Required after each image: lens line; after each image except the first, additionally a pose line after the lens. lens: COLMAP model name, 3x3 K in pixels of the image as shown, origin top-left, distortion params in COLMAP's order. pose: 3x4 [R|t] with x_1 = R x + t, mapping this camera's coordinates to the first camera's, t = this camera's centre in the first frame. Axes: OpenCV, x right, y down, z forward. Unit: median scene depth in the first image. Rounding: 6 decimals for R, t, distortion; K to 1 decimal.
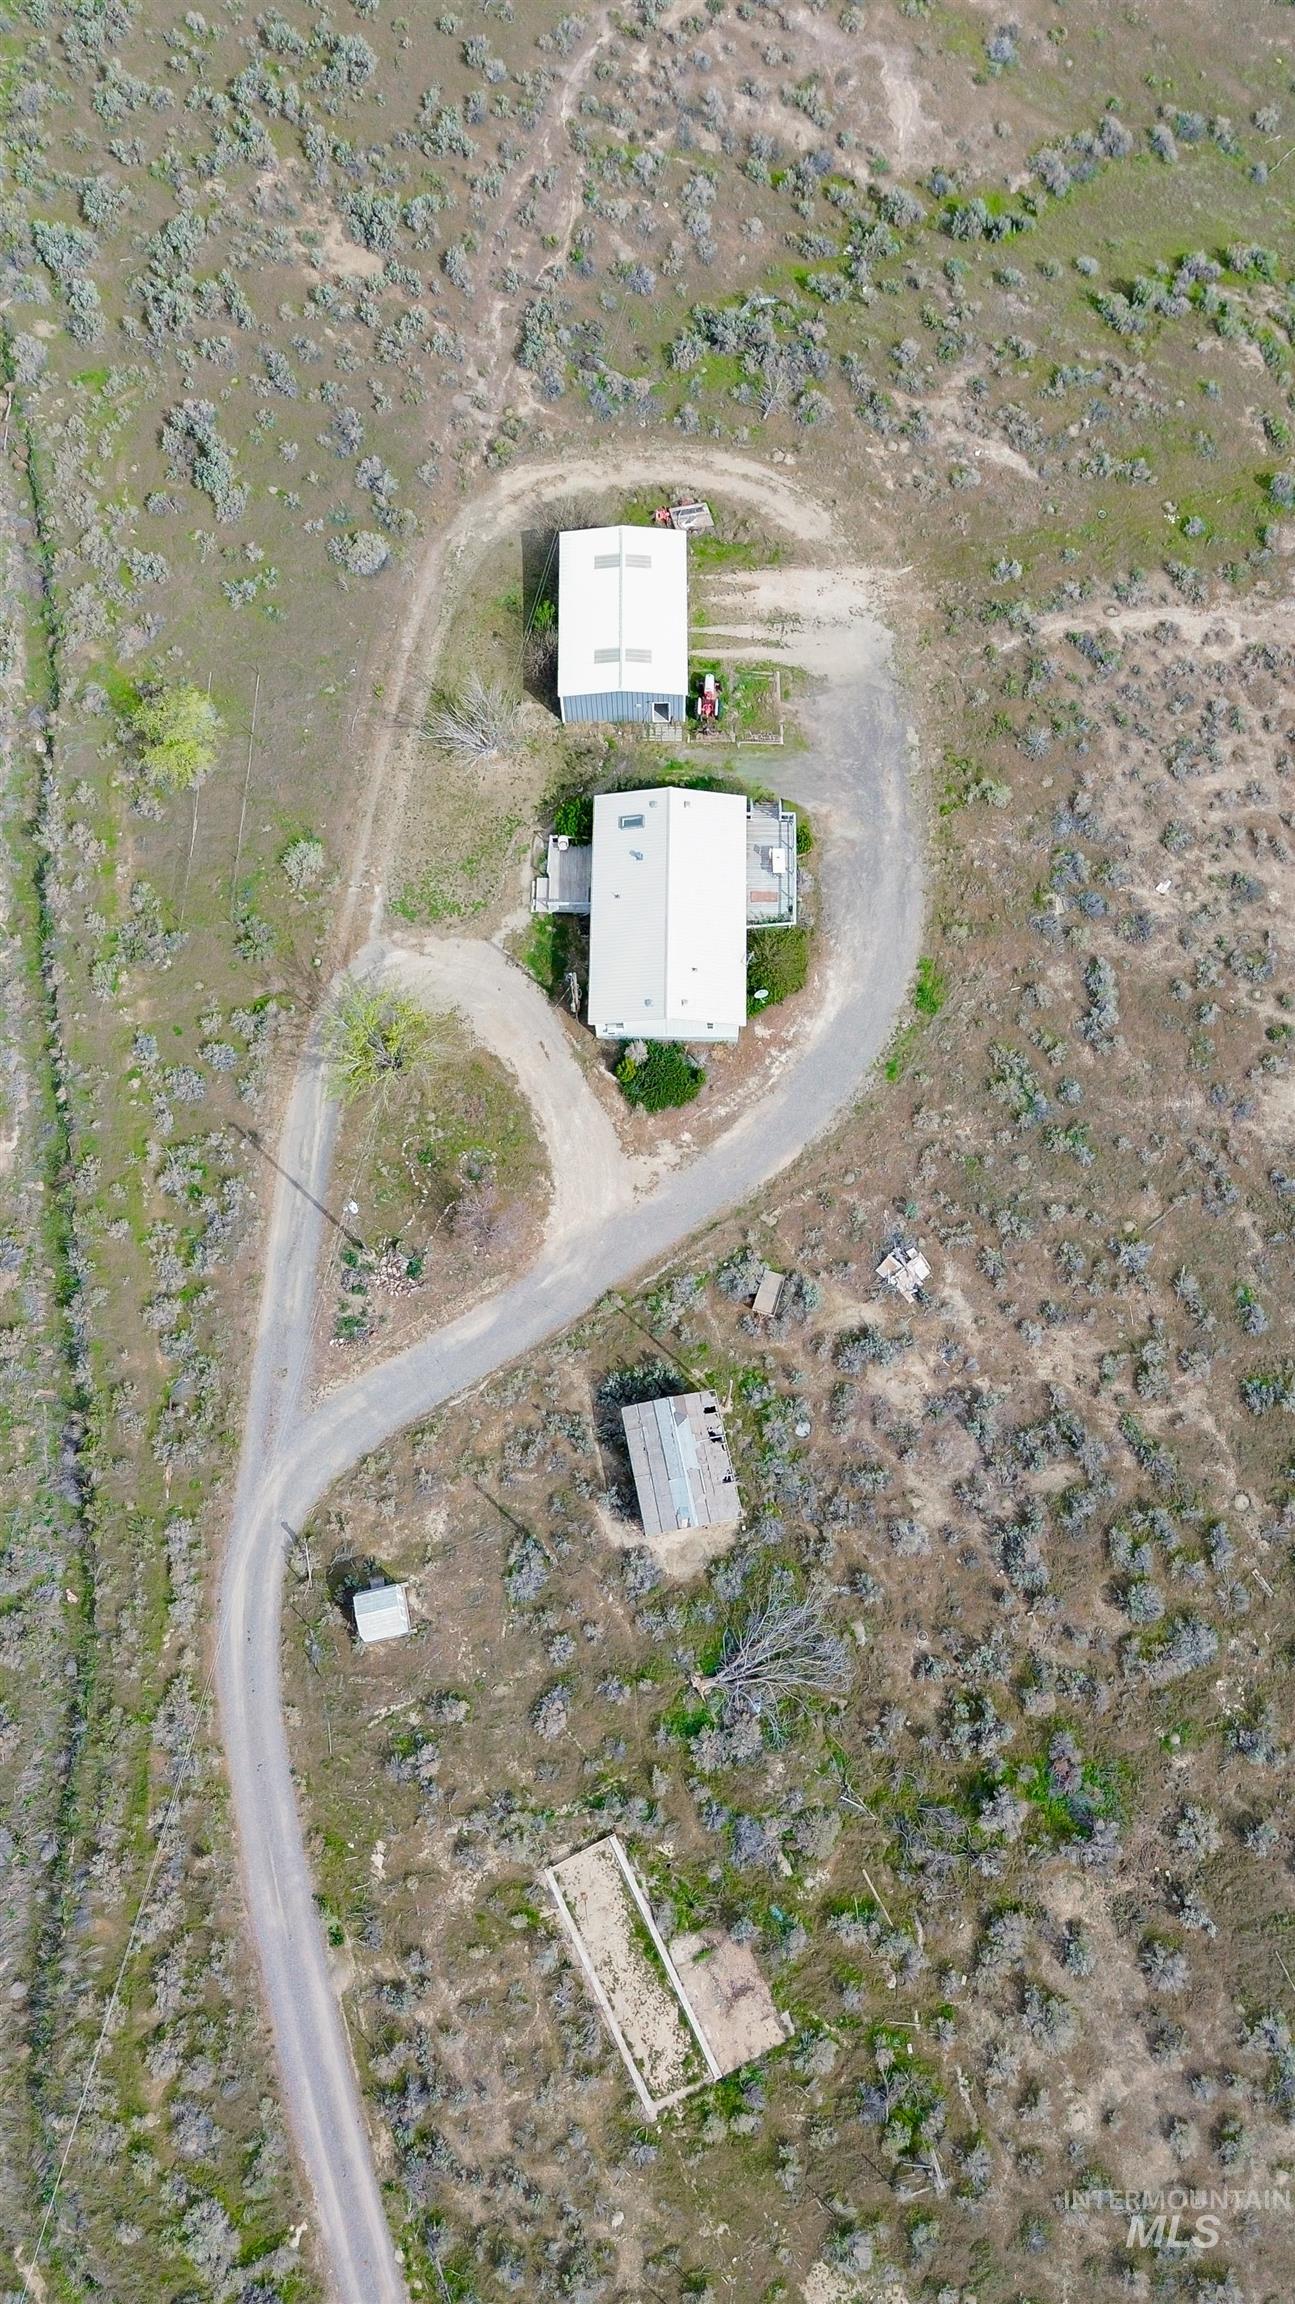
lens RADIAL K [[1606.4, 0, 647.5], [0, 1606.4, 1152.0], [0, 0, 1]] dist [0.077829, -0.068049]
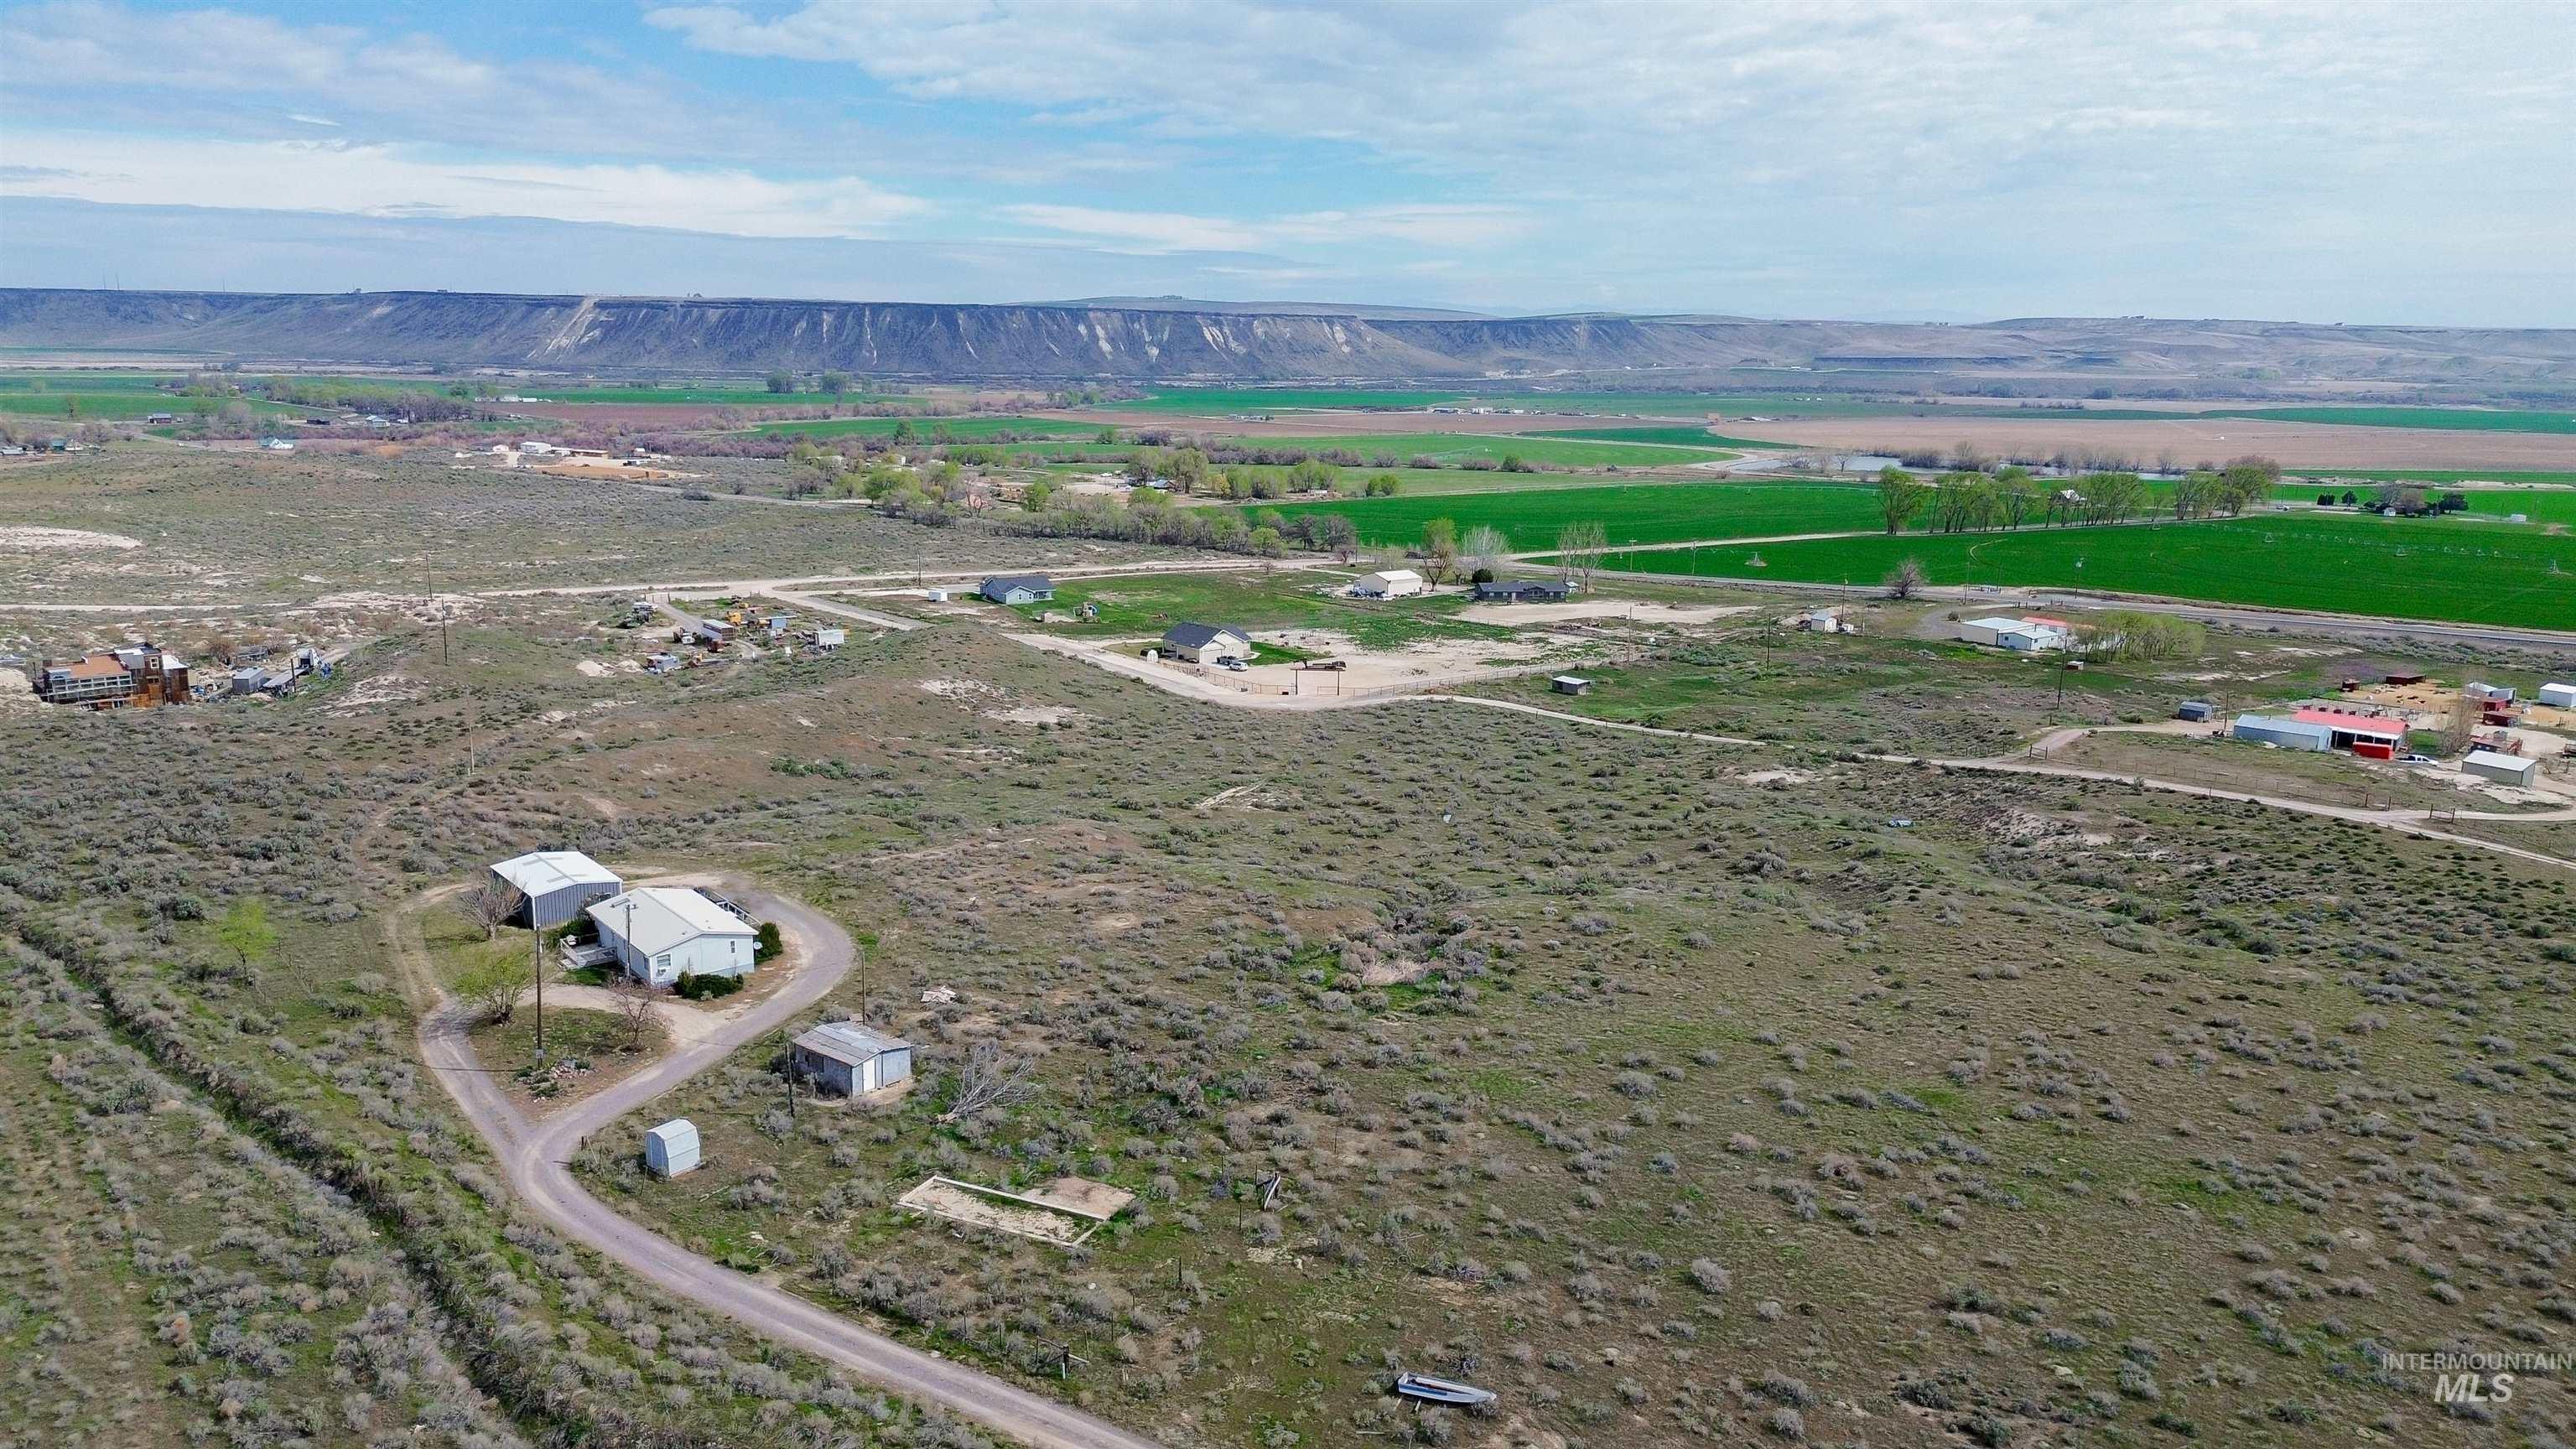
lens RADIAL K [[1796.1, 0, 1288.0], [0, 1796.1, 724.5], [0, 0, 1]] dist [0.077829, -0.068049]
pose [[0.770030, -0.108770, 0.628667, -0.566790], [0.606075, 0.432537, -0.667521, 1.199164], [-0.199316, 0.895031, 0.398989, 0.097077]]
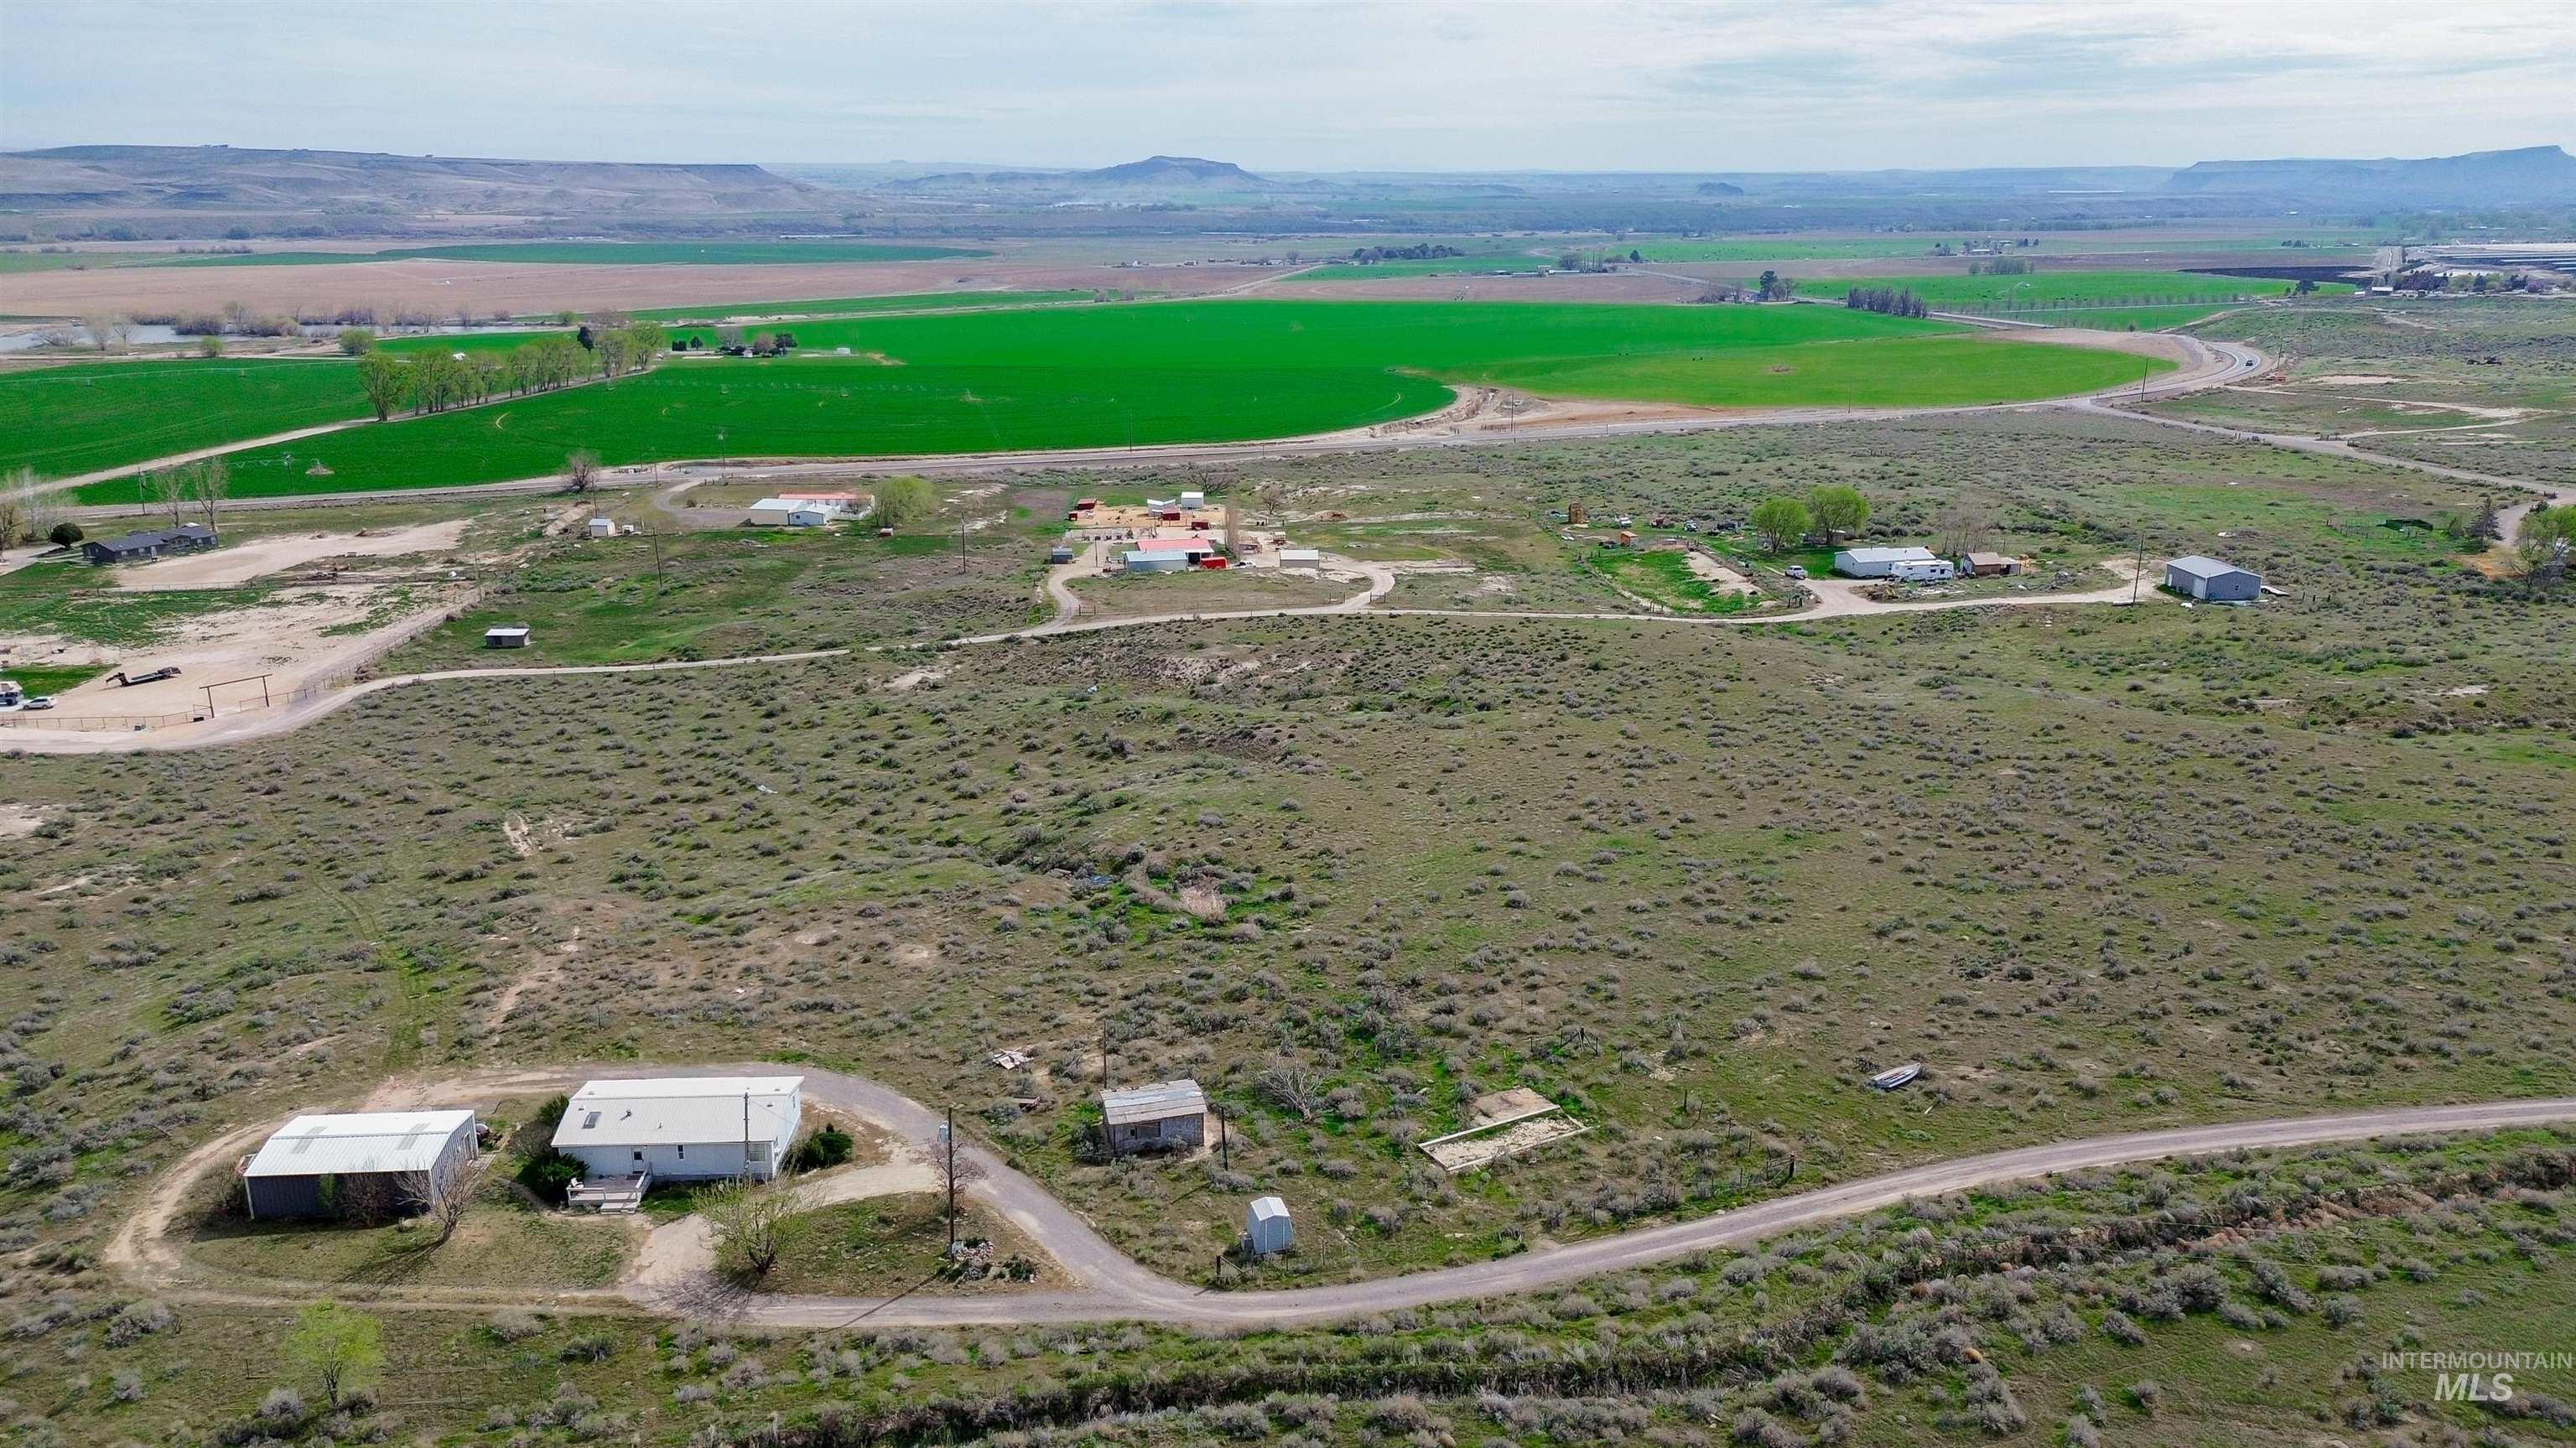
lens RADIAL K [[1847.6, 0, 1288.0], [0, 1847.6, 724.0], [0, 0, 1]] dist [0.063331, -0.071898]
pose [[-0.058552, -0.264789, 0.962527, -1.263418], [0.958781, 0.253632, 0.128098, 0.027101], [-0.278047, 0.930353, 0.239024, 0.301787]]
